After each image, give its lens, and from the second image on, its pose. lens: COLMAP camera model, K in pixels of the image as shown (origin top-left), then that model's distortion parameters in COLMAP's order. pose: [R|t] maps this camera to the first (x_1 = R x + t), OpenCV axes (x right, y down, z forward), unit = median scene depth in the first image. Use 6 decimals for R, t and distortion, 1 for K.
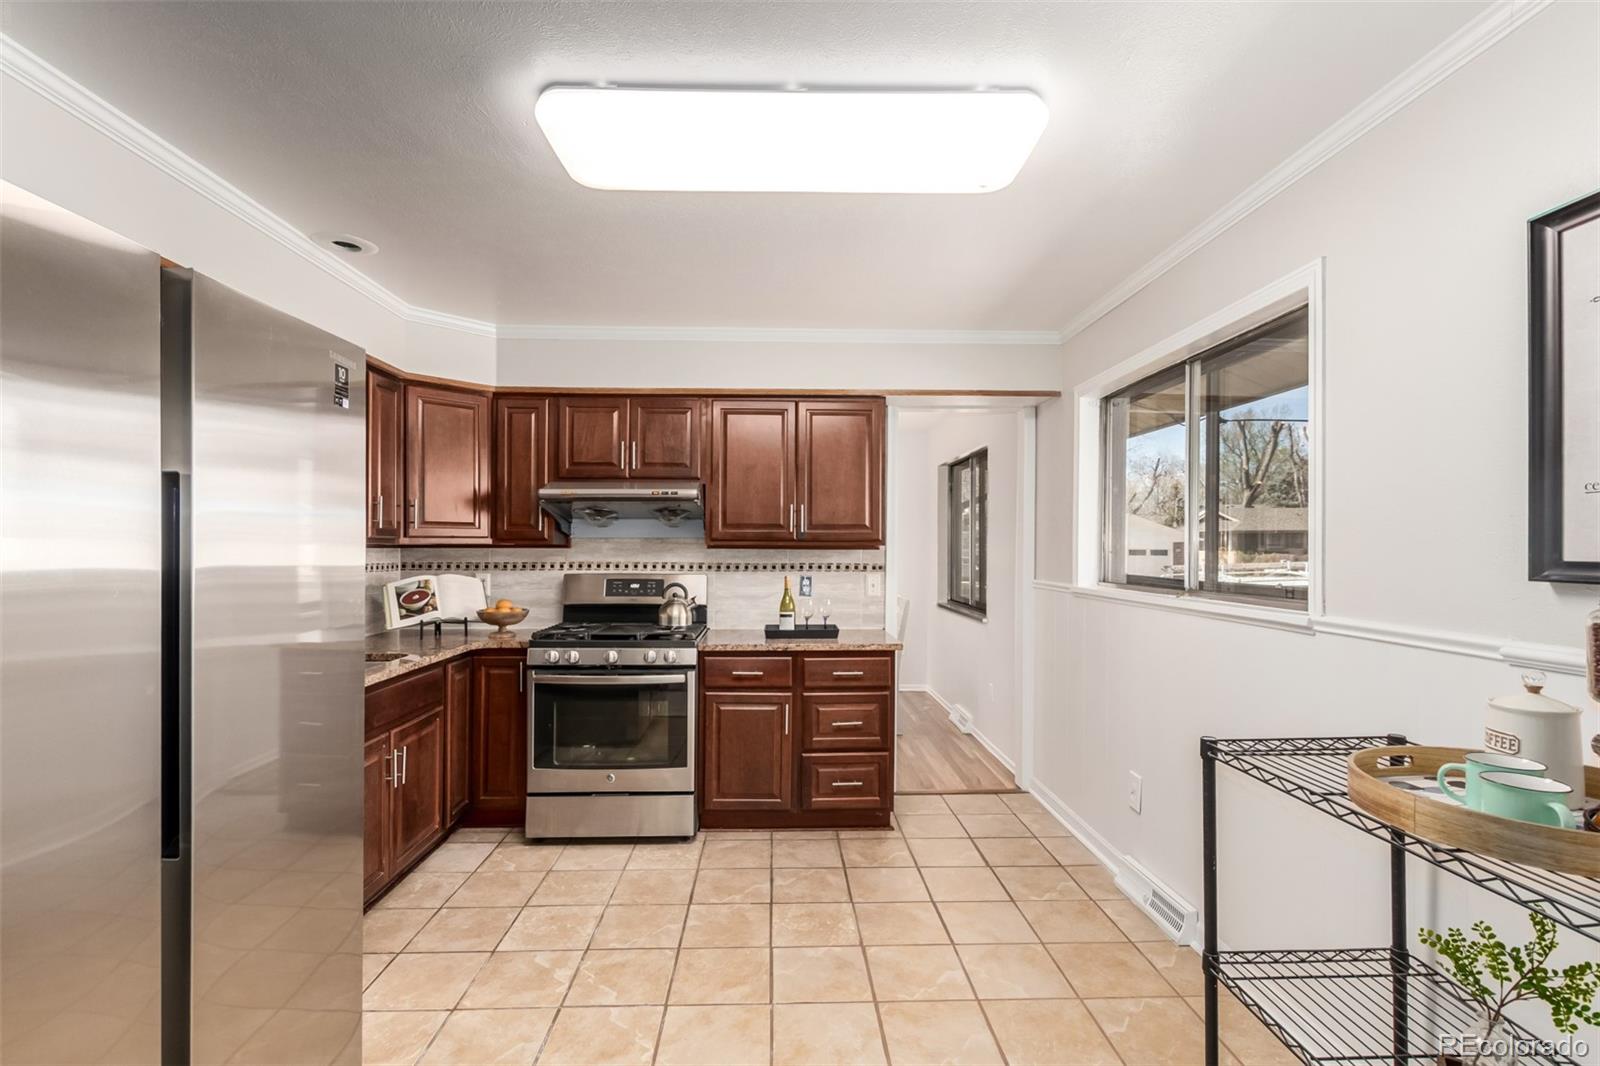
lens RADIAL K [[750.3, 0, 795.0], [0, 750.3, 537.7], [0, 0, 1]] dist [-0.002335, -0.000154]
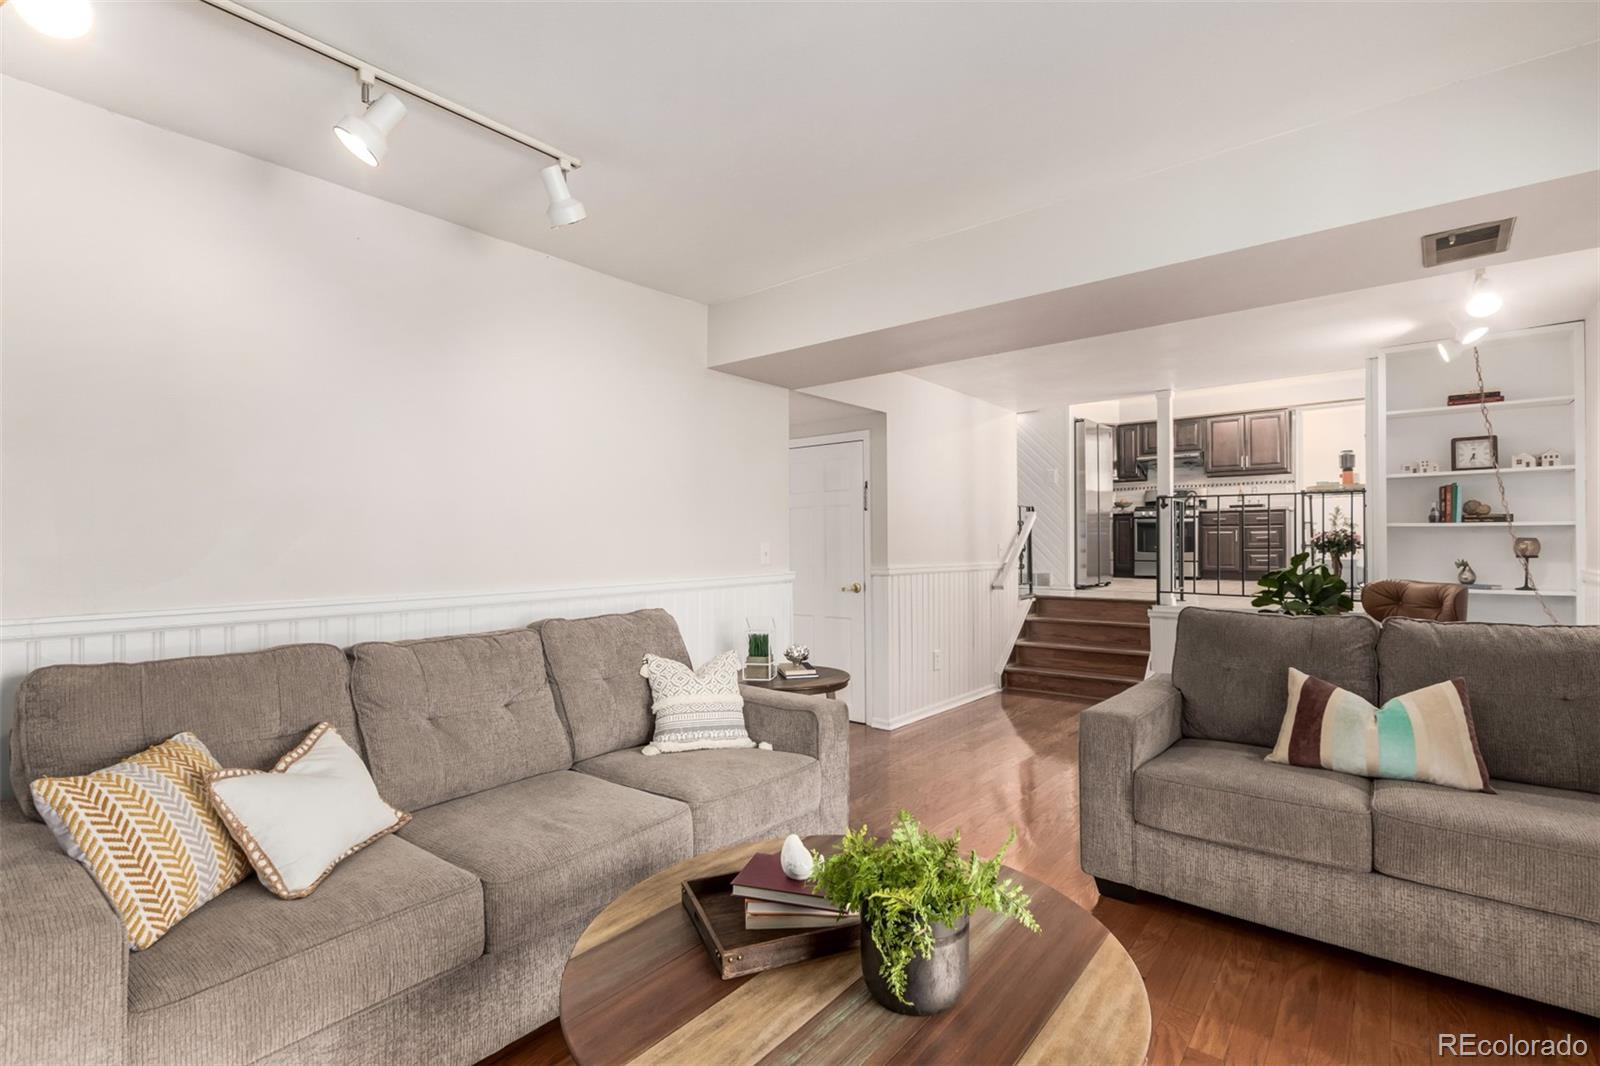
lens RADIAL K [[750.3, 0, 791.4], [0, 750.3, 531.9], [0, 0, 1]] dist [-0.002335, -0.000154]
pose [[0.763725, -0.015590, -0.645353, 0.471264], [0.009430, 0.999871, -0.012994, 0.232017], [0.645472, 0.003838, 0.763774, -1.941473]]
